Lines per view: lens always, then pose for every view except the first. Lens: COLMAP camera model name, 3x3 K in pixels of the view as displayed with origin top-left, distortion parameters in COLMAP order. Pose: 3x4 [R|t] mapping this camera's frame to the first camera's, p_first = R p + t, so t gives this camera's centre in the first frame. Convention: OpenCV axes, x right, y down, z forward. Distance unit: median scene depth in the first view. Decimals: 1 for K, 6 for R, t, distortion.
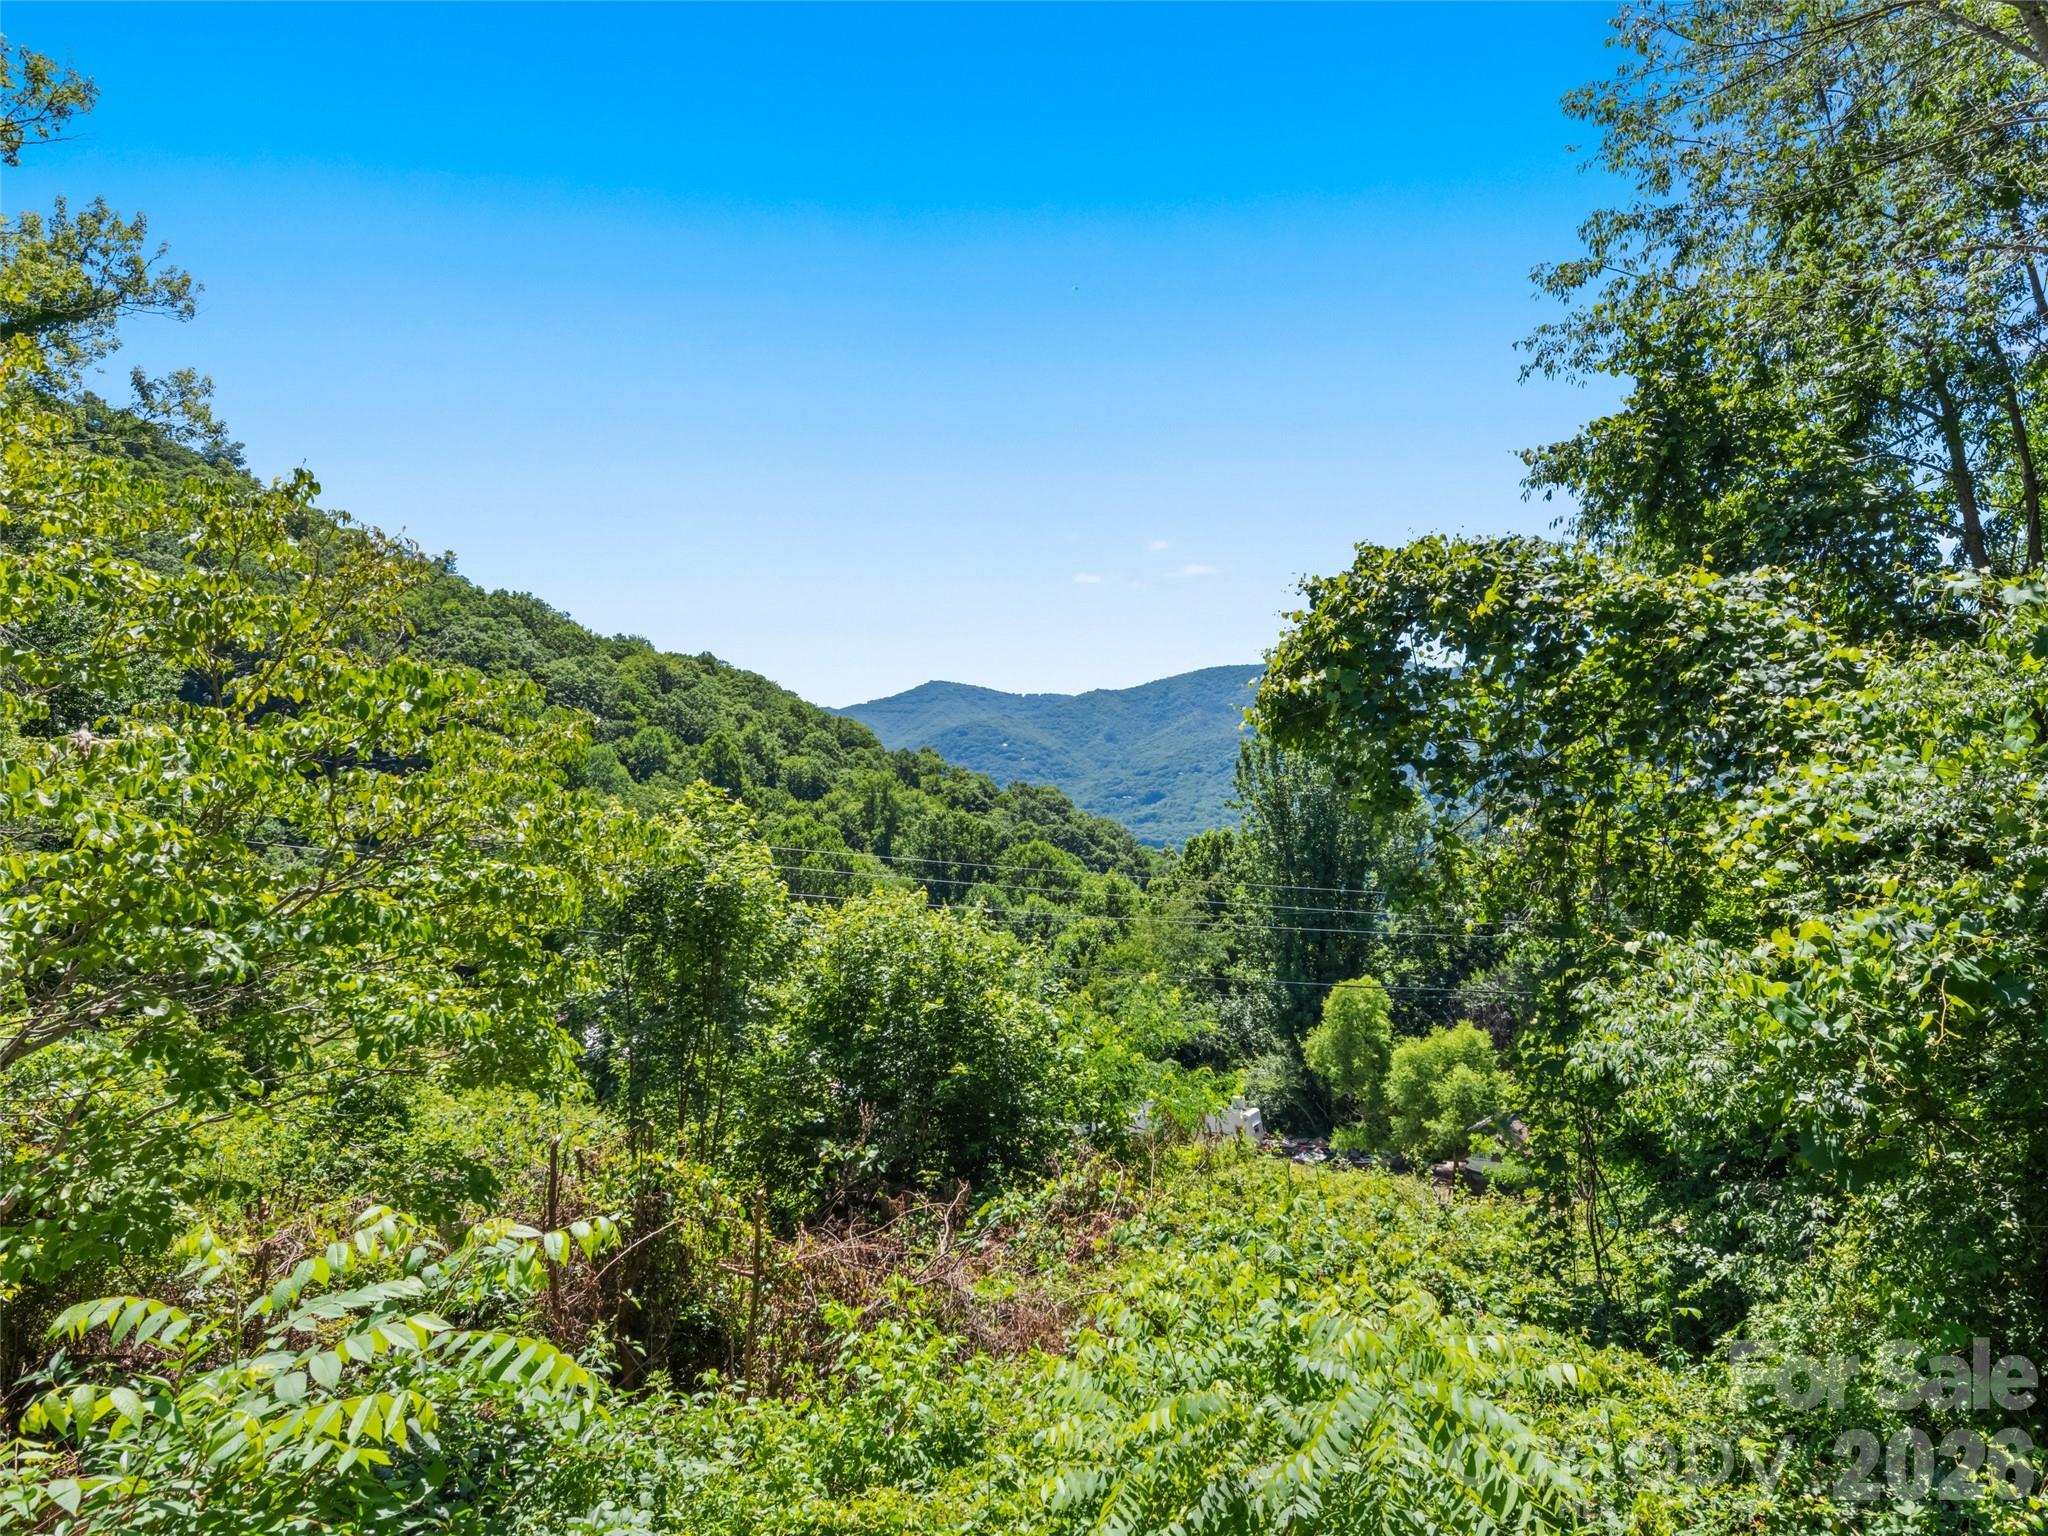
lens RADIAL K [[1175.1, 0, 1019.3], [0, 1175.1, 756.1], [0, 0, 1]] dist [0.005388, 0.002716]
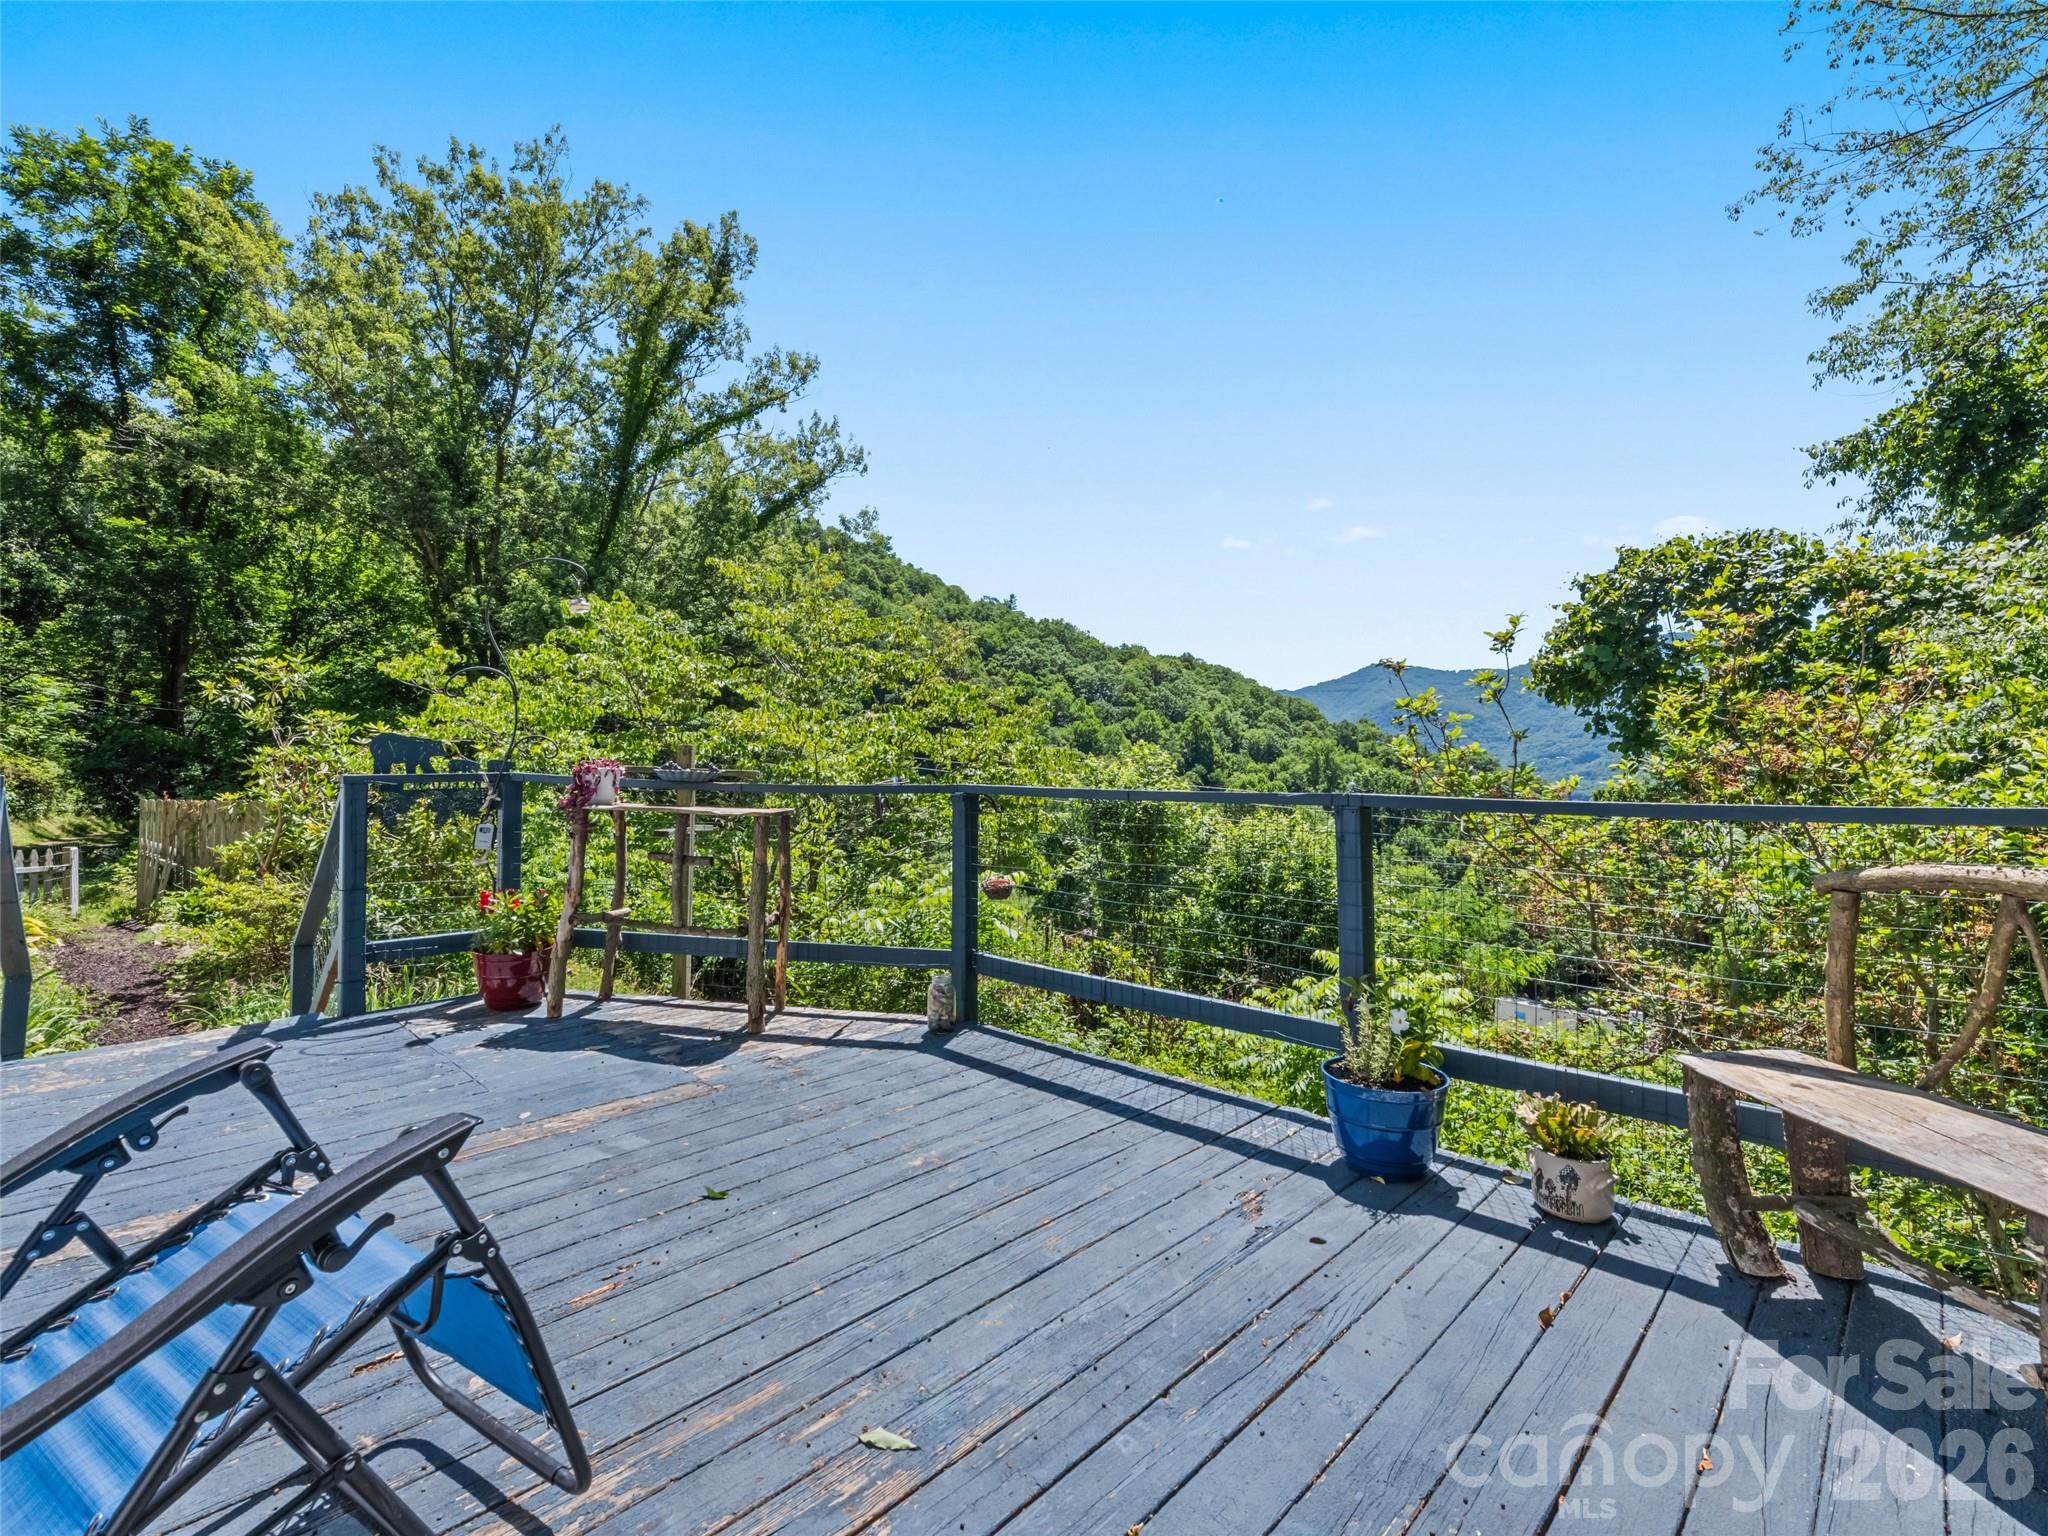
lens RADIAL K [[1097.4, 0, 1026.0], [0, 1097.4, 775.2], [0, 0, 1]] dist [-0.022058, -0.000302]
pose [[0.896056, -0.011808, -0.443784, 0.201201], [0.027042, 0.999242, 0.028016, 0.017400], [0.443116, -0.037105, 0.895696, -0.331767]]
